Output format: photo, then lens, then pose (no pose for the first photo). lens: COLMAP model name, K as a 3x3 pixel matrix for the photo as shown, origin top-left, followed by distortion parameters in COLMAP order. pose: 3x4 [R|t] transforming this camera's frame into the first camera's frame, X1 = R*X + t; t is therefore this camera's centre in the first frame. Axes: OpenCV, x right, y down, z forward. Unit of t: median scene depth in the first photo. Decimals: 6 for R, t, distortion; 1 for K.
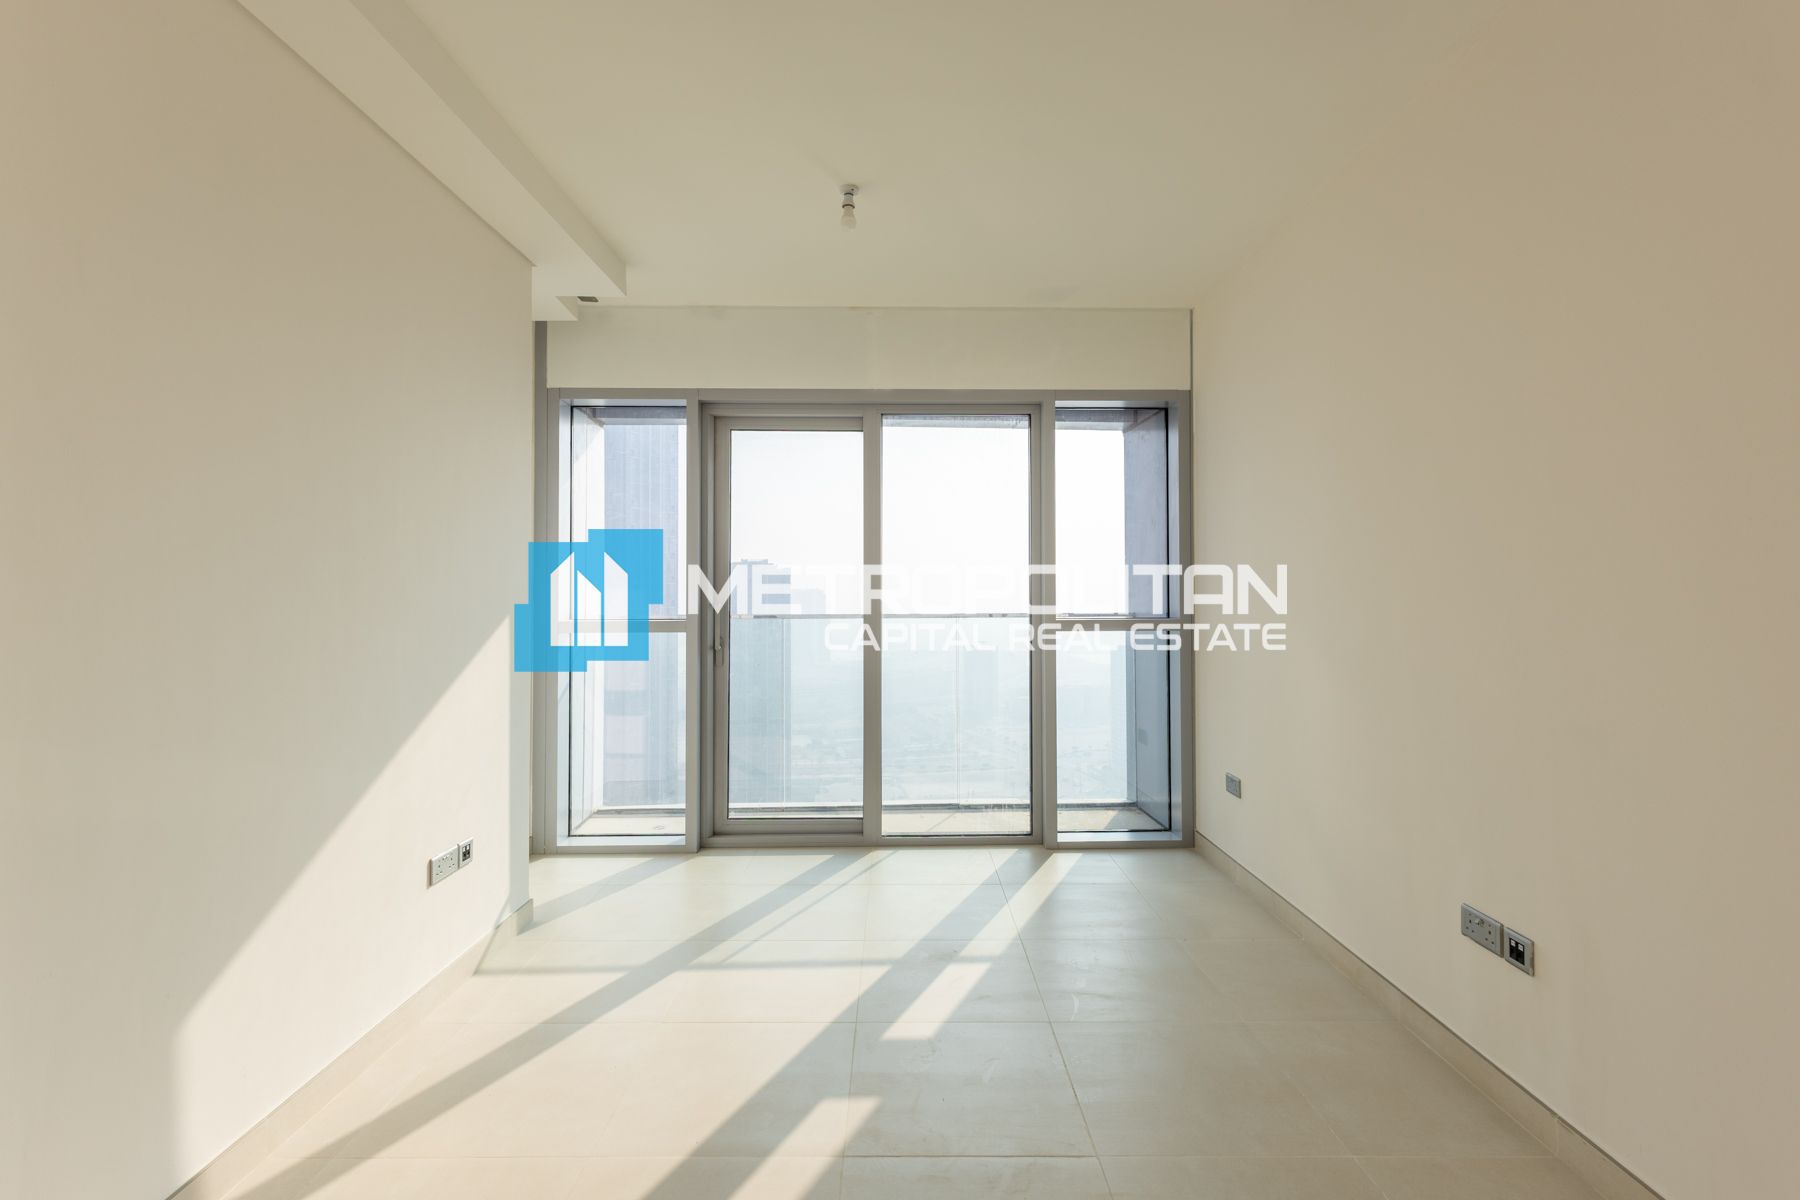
lens RADIAL K [[798.8, 0, 900.0], [0, 798.8, 600.0], [0, 0, 1]] dist [0.001409, 0.000054]
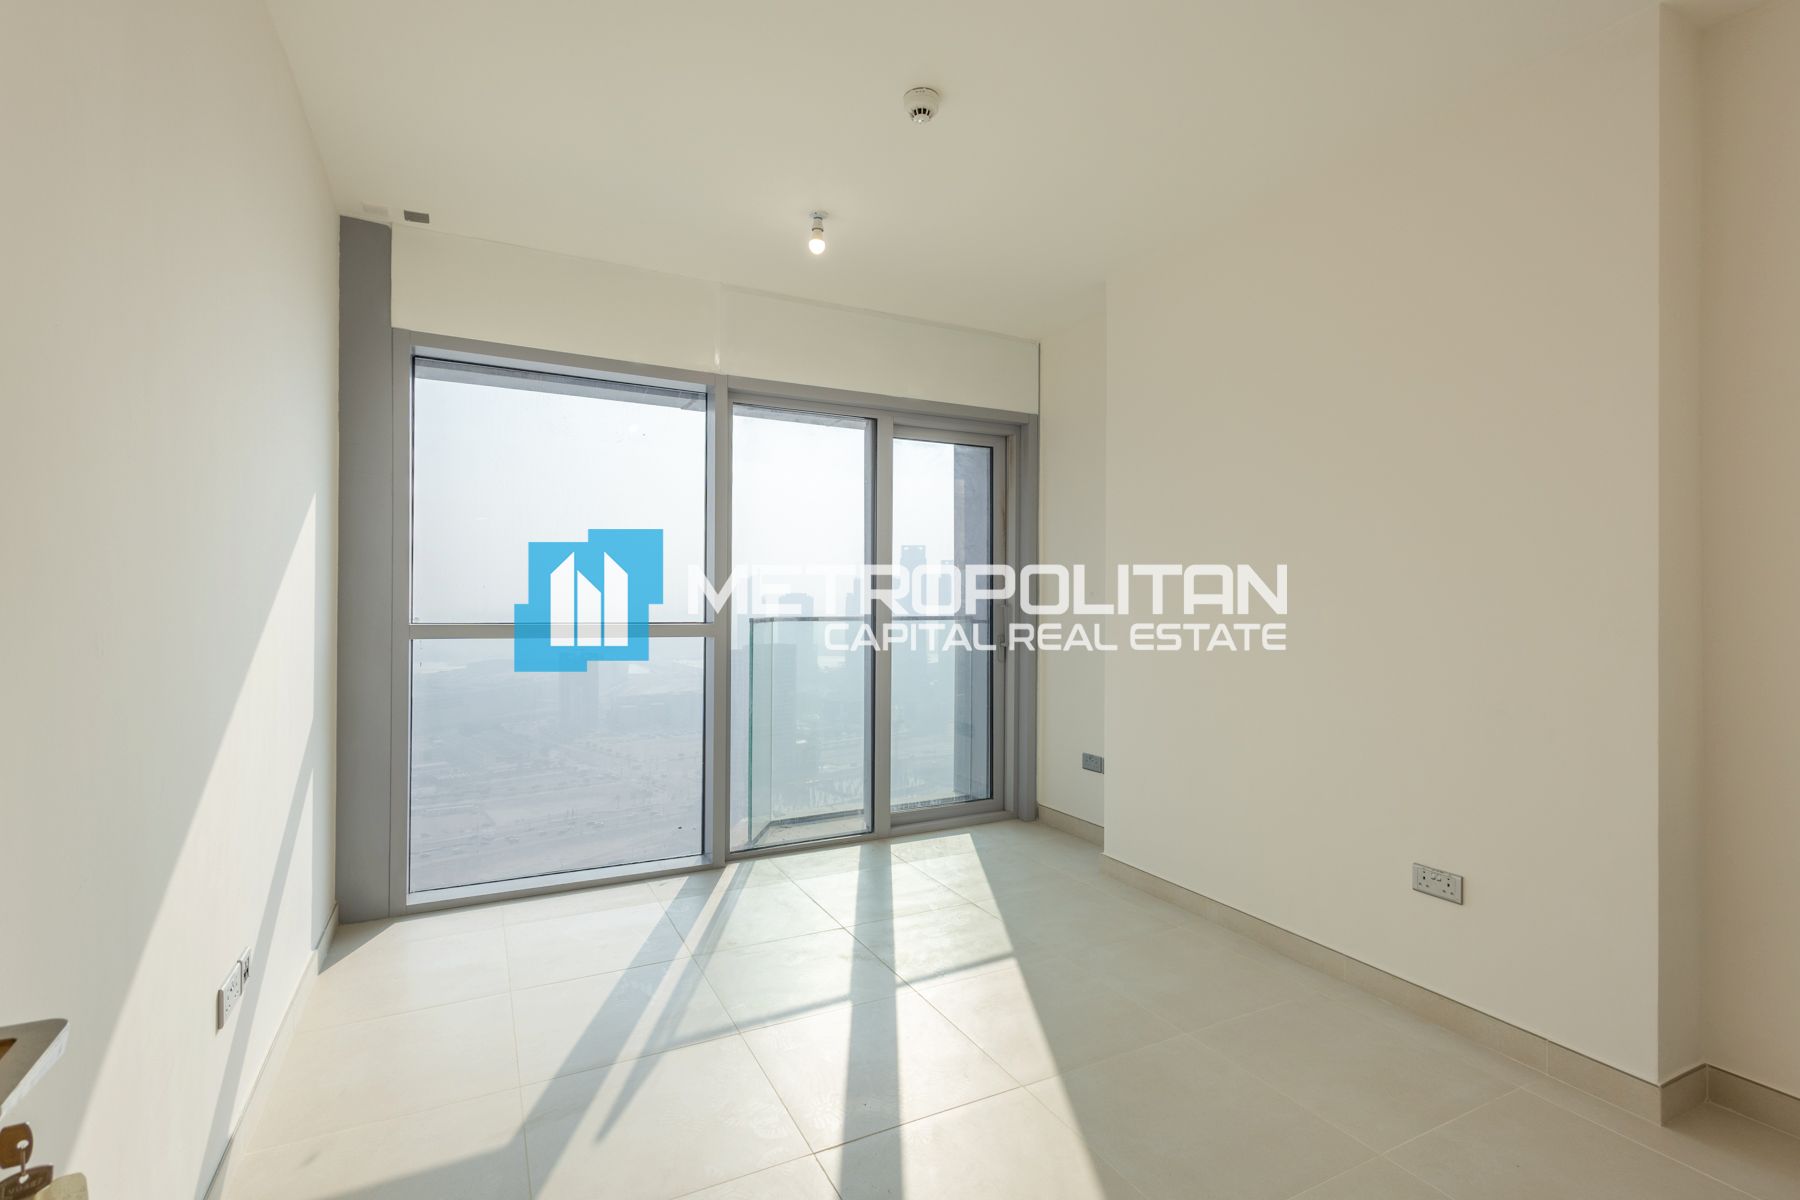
lens RADIAL K [[836.6, 0, 877.4], [0, 836.6, 598.2], [0, 0, 1]] dist [-0.028121, 0.000210]
pose [[0.884146, 0.002371, 0.467204, -0.406805], [-0.001619, 0.999997, -0.002011, -0.000284], [-0.467207, 0.001022, 0.884147, 0.065218]]
